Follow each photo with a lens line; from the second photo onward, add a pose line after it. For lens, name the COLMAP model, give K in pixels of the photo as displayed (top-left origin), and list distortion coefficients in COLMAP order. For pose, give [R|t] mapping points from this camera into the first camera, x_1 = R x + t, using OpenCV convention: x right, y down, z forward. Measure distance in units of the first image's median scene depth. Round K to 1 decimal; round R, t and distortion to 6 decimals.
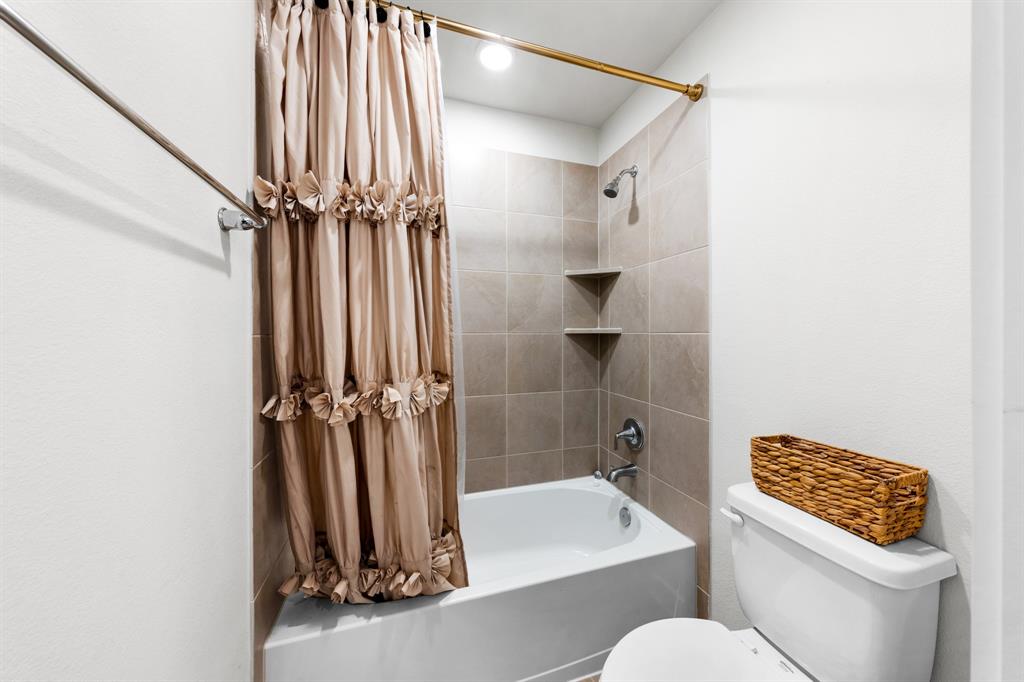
lens RADIAL K [[343.0, 0, 513.3], [0, 343.0, 338.2], [0, 0, 1]] dist [-0.001260, -0.000024]
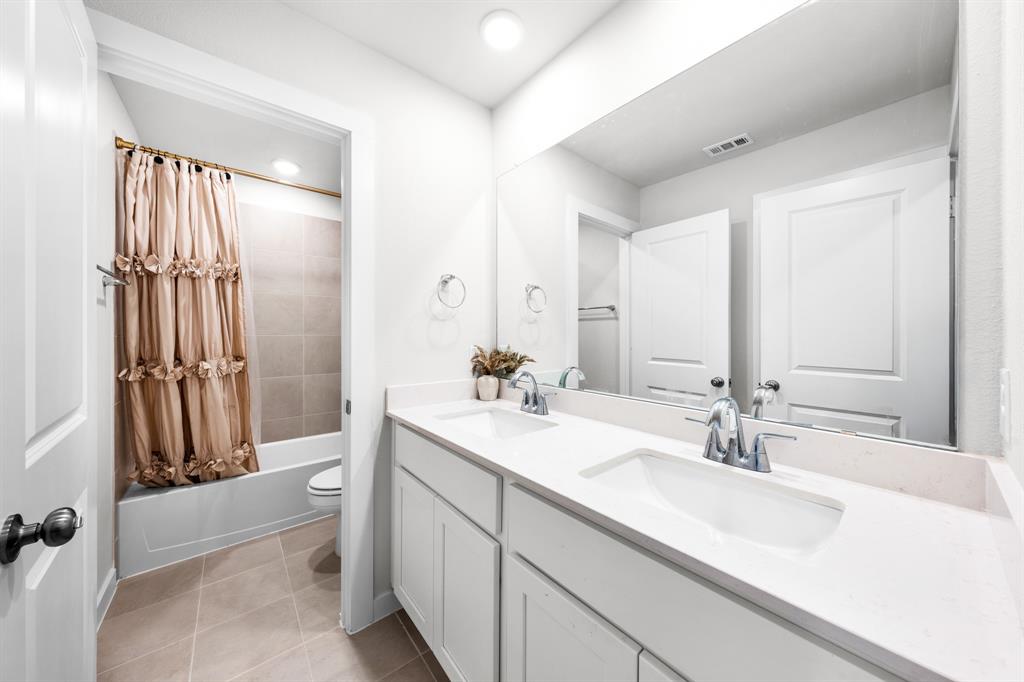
lens RADIAL K [[343.0, 0, 513.3], [0, 343.0, 338.2], [0, 0, 1]] dist [-0.001260, -0.000024]
pose [[0.930474, -0.003036, 0.366345, 0.569462], [0.004997, 0.999978, -0.004402, 0.022702], [-0.366323, 0.005927, 0.930469, -1.474096]]
